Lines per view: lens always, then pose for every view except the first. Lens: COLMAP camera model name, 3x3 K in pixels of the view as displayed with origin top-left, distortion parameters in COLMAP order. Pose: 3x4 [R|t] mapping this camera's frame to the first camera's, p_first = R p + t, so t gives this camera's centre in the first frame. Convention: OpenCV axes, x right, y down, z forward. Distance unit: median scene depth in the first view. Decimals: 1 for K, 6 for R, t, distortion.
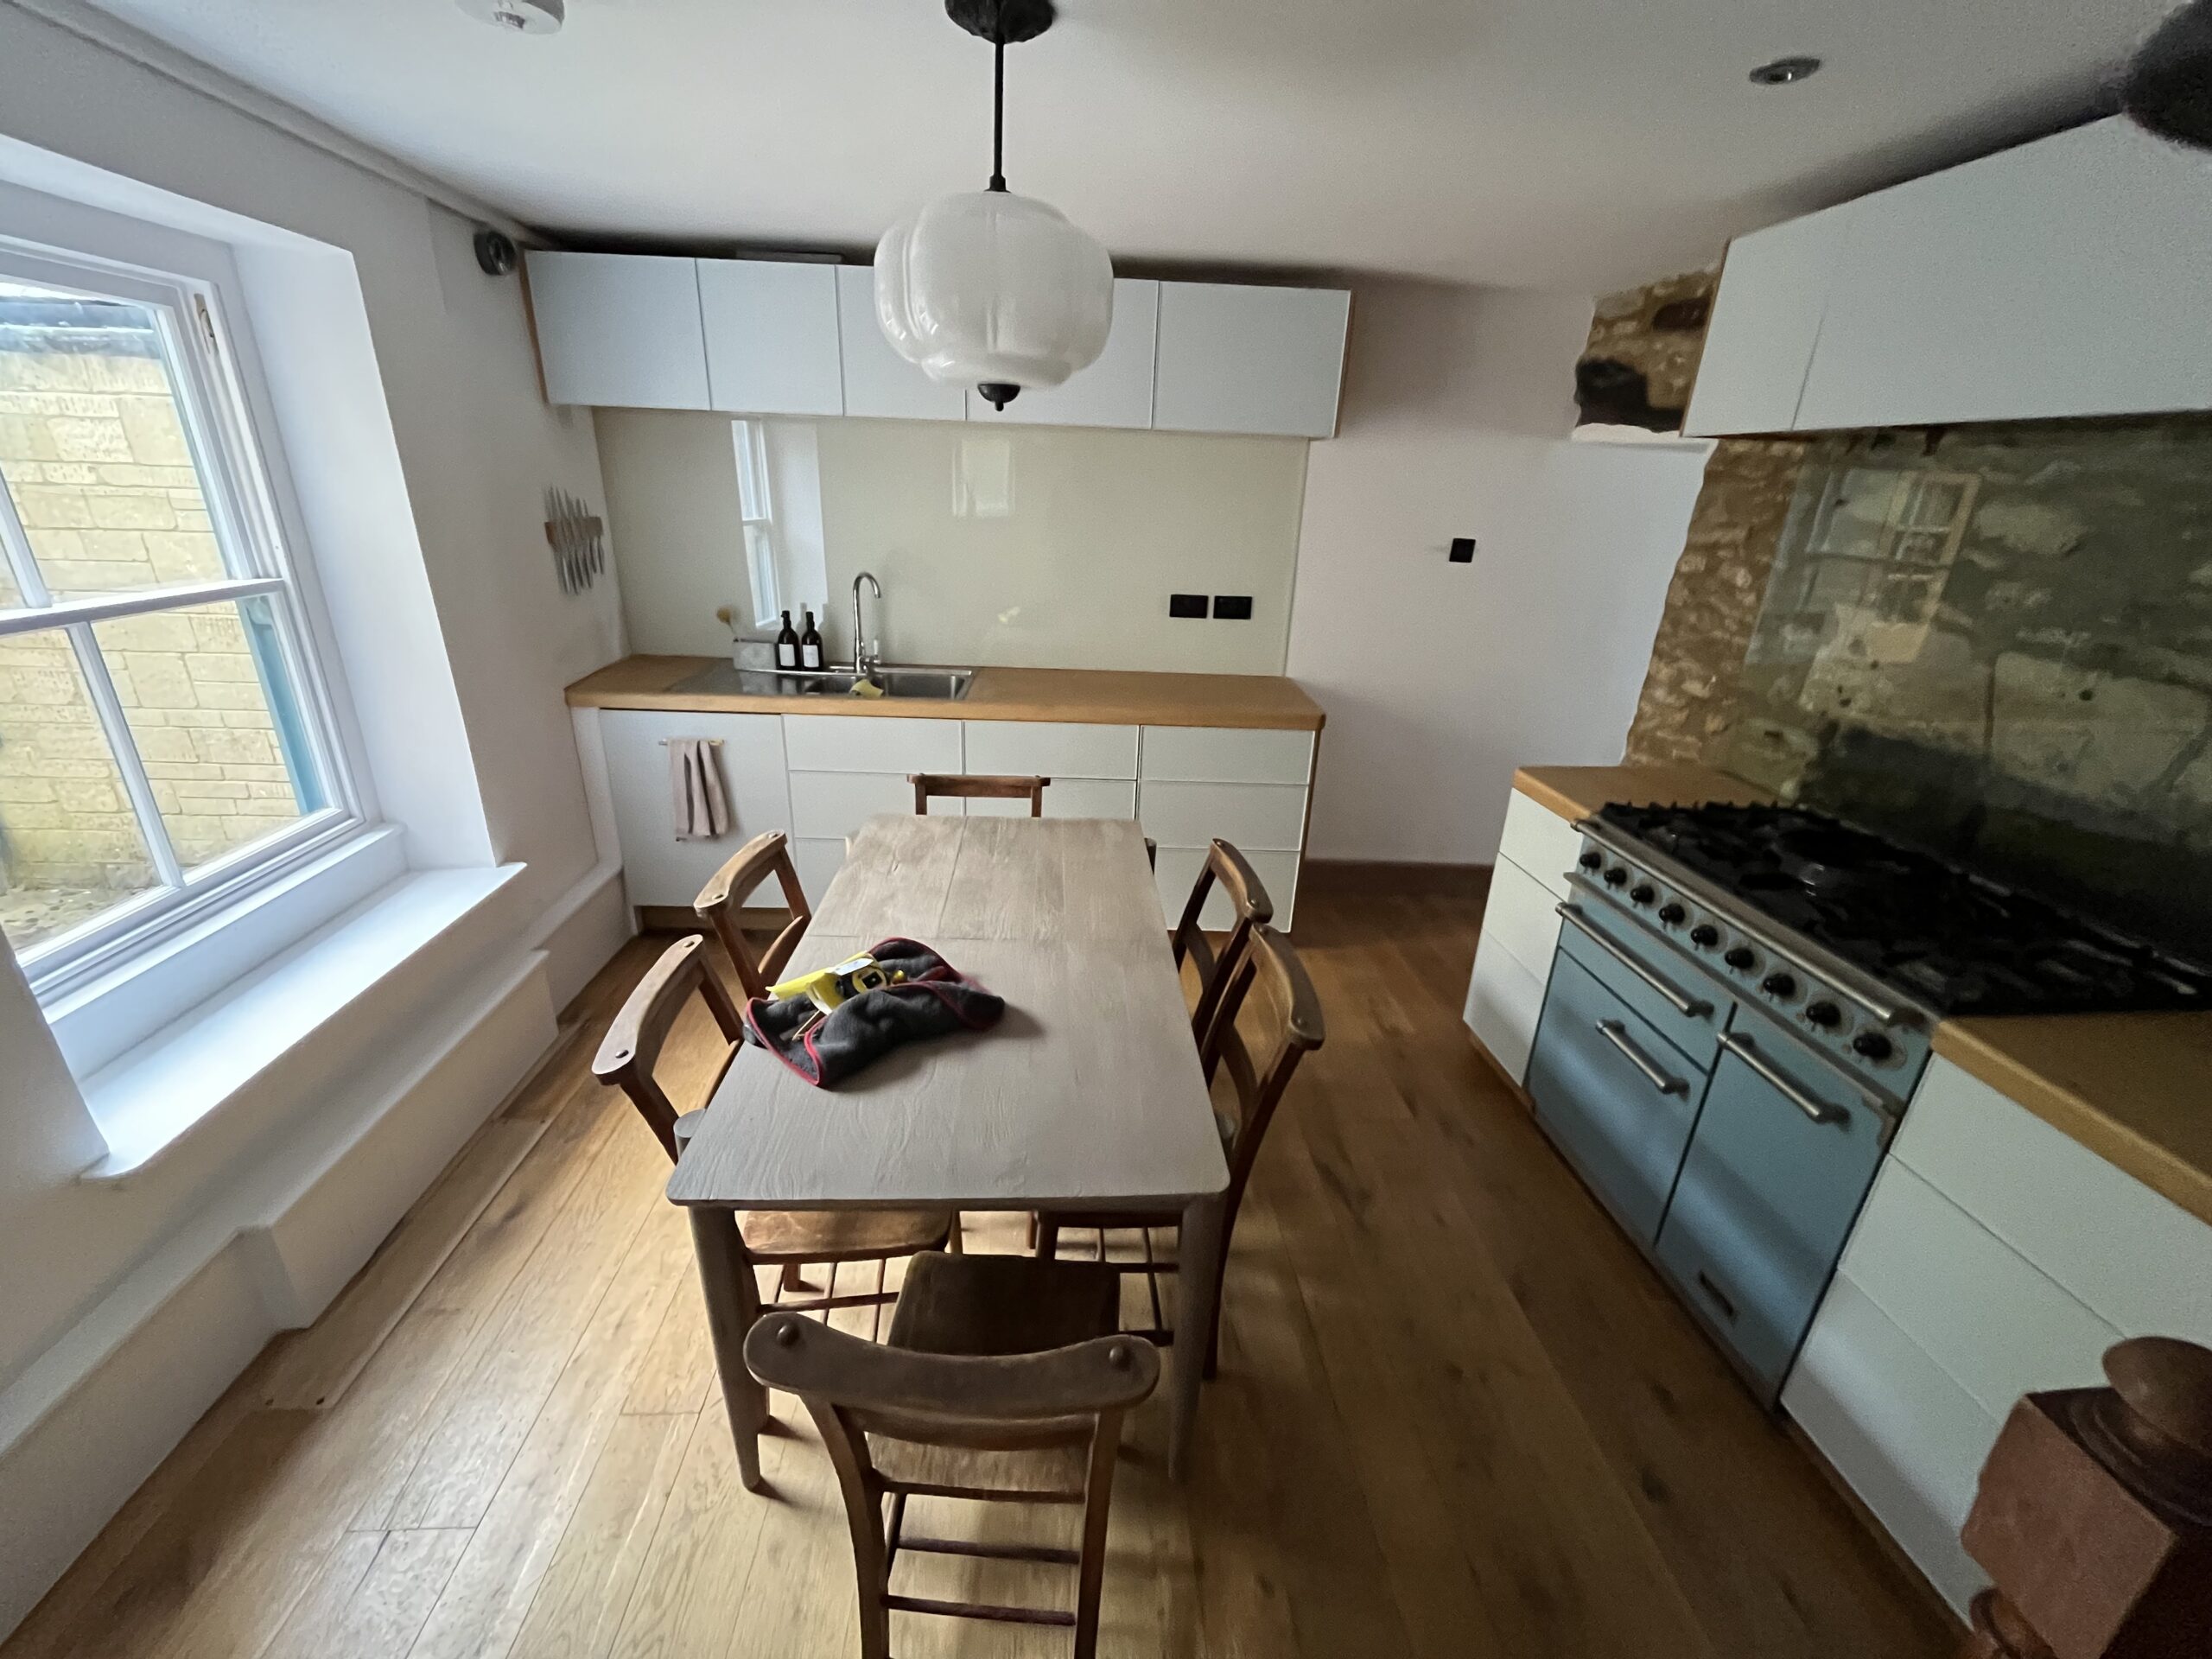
lens RADIAL K [[900.9, 0, 1087.9], [0, 900.9, 825.4], [0, 0, 1]] dist [-0.004432, 0.000377]
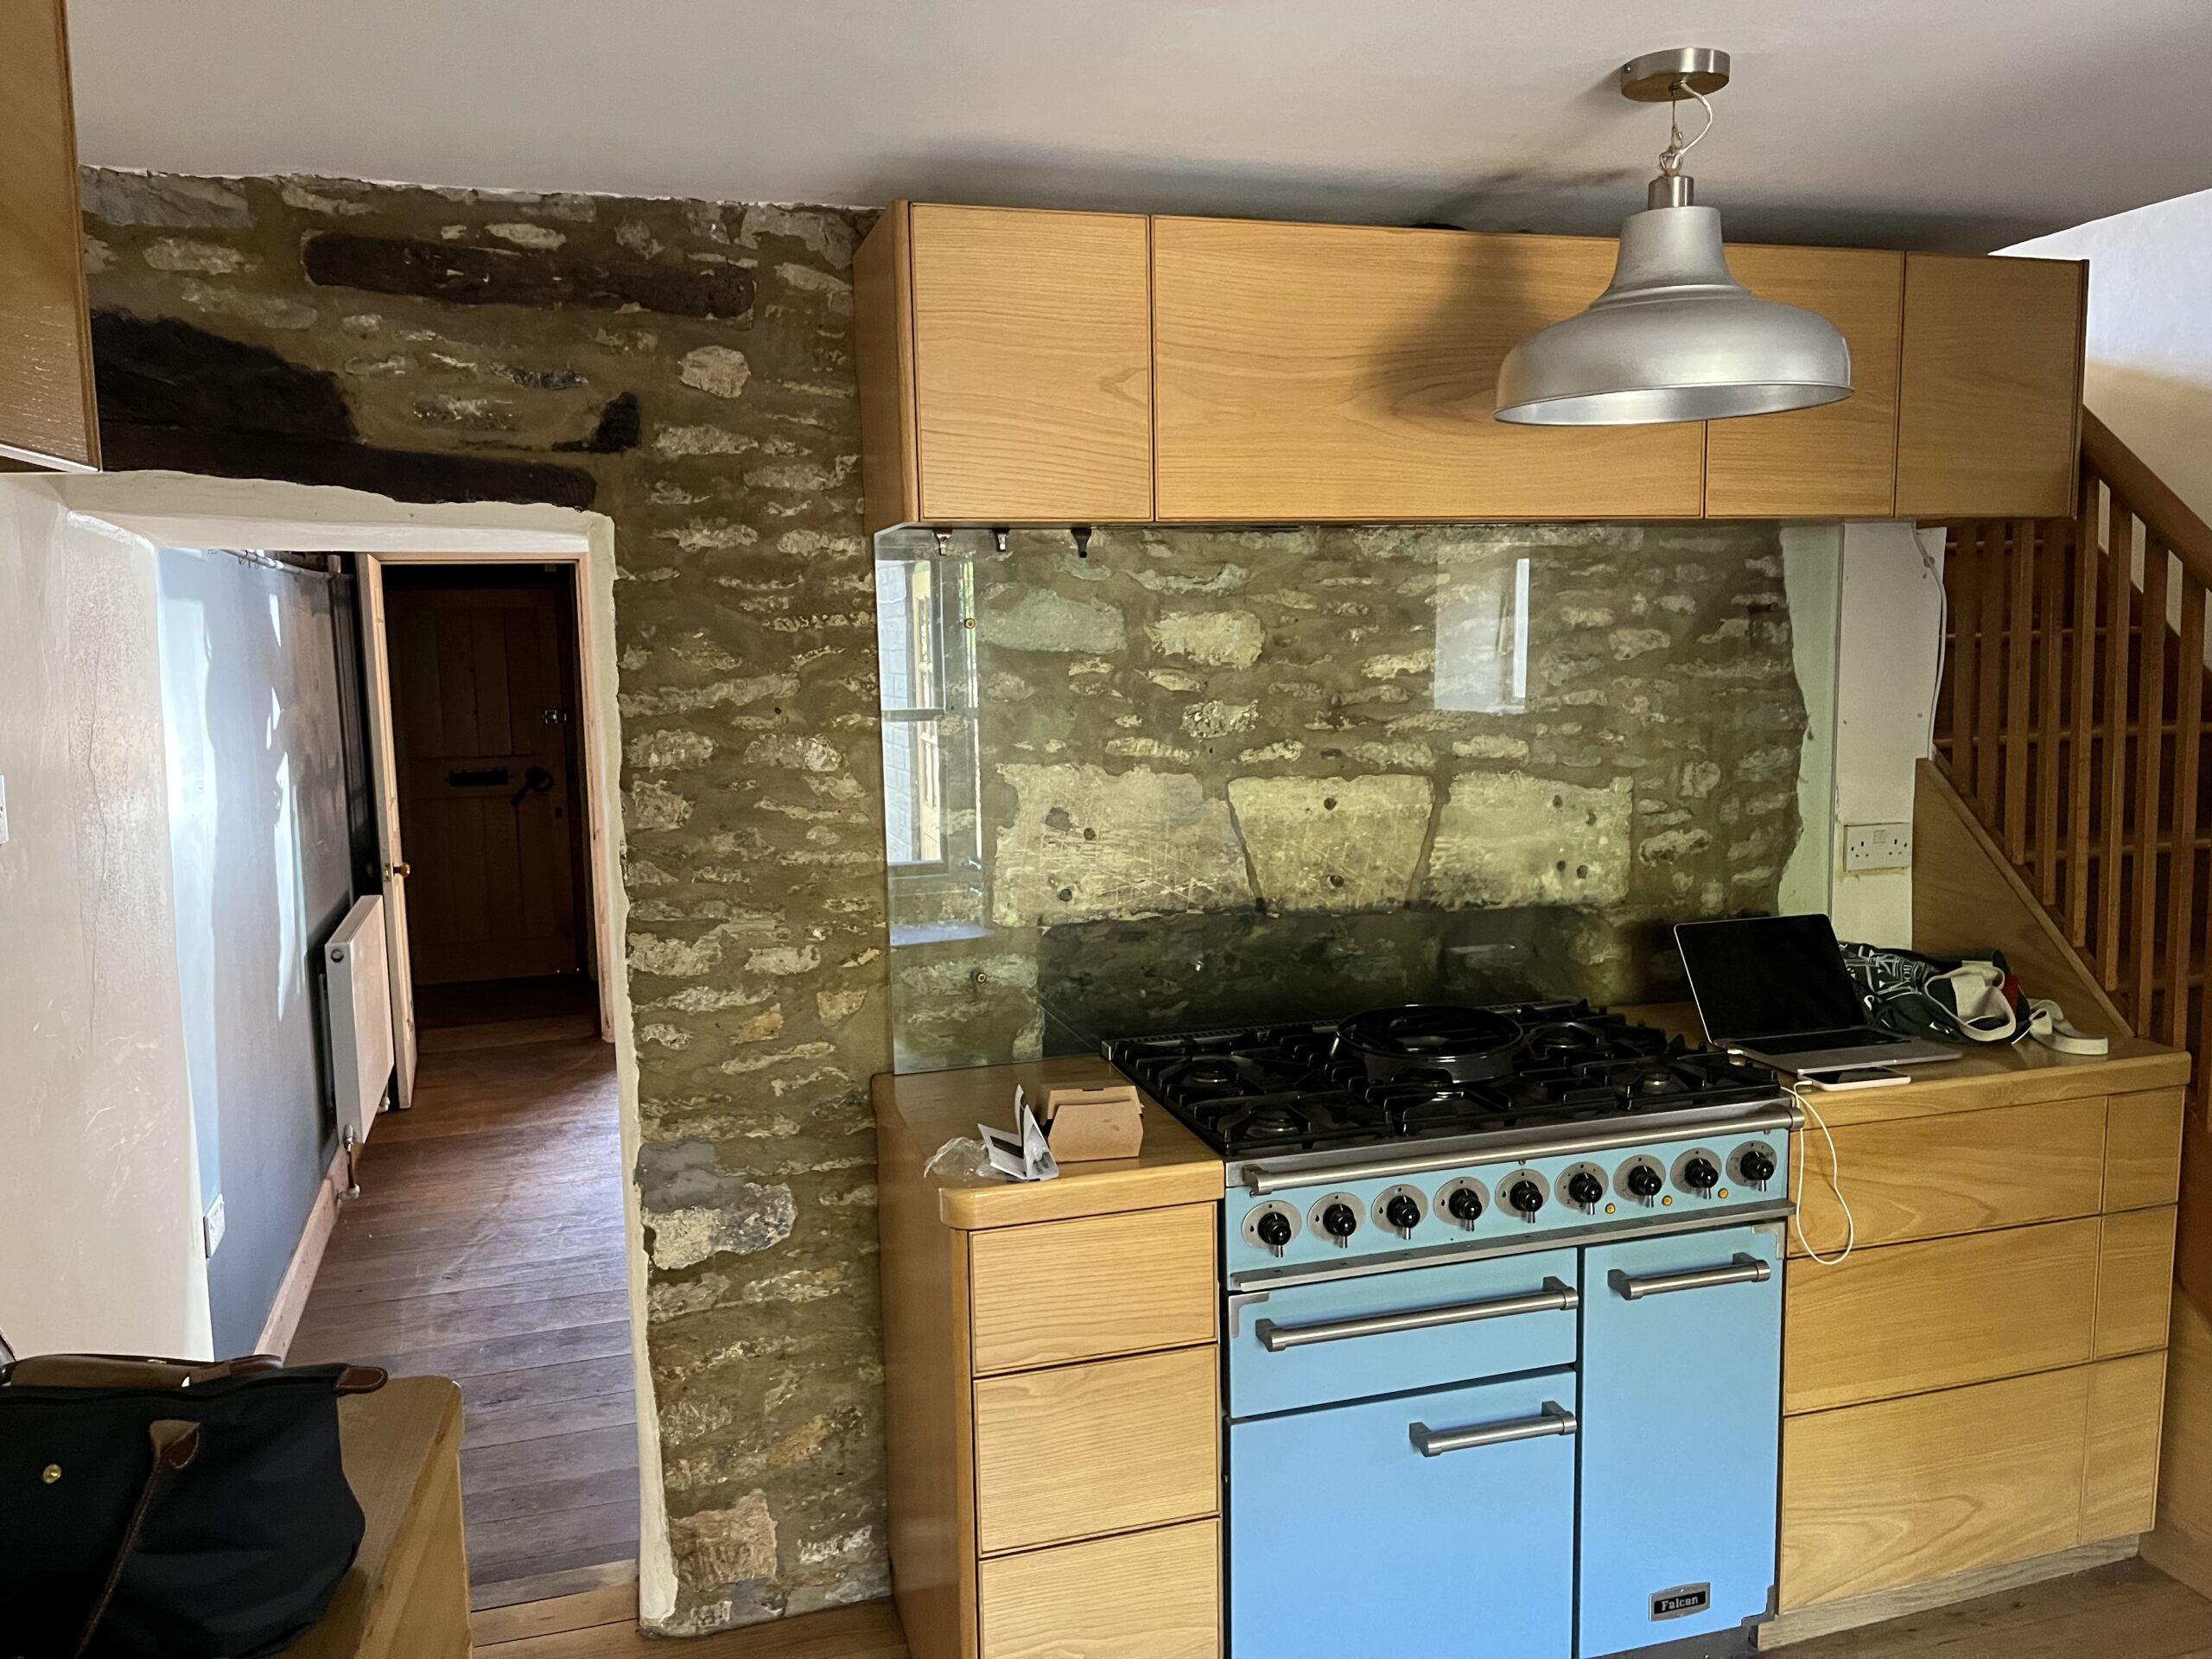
lens RADIAL K [[1663.7, 0, 1057.6], [0, 1663.7, 835.9], [0, 0, 1]] dist [0.072683, -0.101192]
pose [[-0.211209, -0.142674, 0.966972, -0.337548], [0.367129, 0.905275, 0.213761, -0.402618], [-0.905874, 0.400152, -0.138823, 1.035902]]
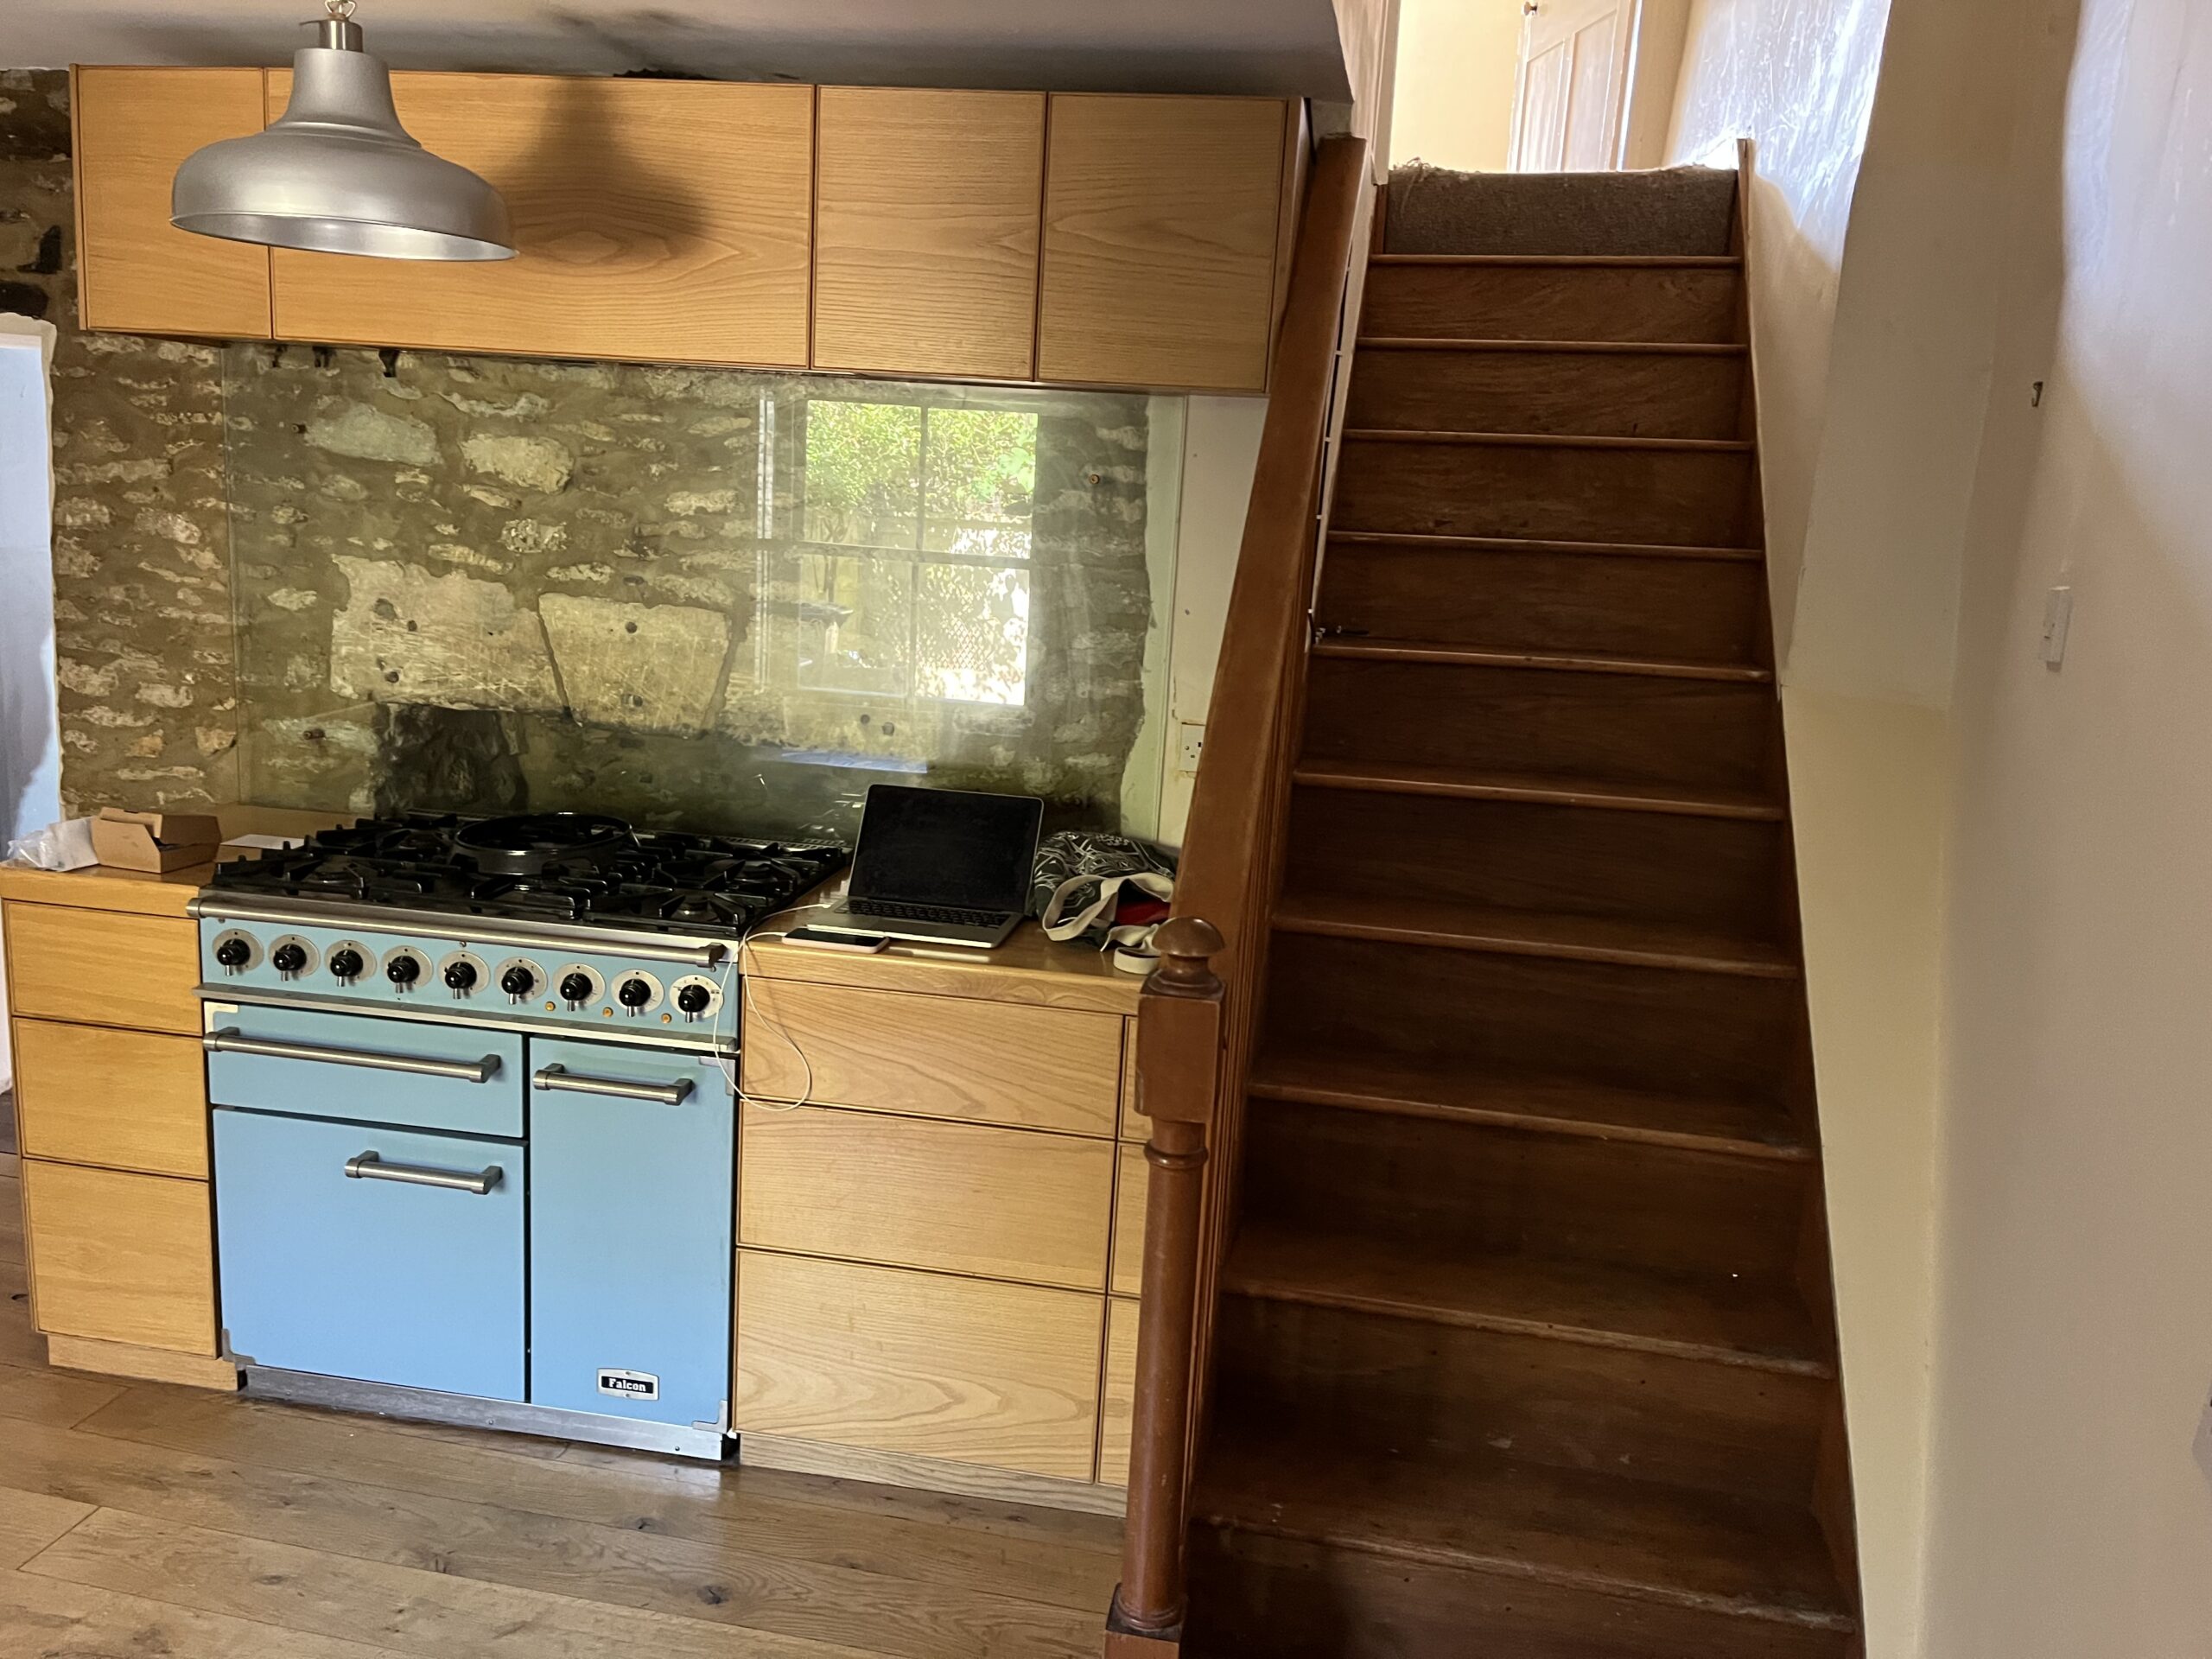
lens RADIAL K [[1663.7, 0, 1095.6], [0, 1663.7, 833.0], [0, 0, 1]] dist [0.072683, -0.101192]
pose [[0.235847, -0.209156, 0.949015, -0.391367], [0.302503, 0.943846, 0.132840, -0.015064], [-0.923509, 0.255750, 0.285874, 0.038101]]
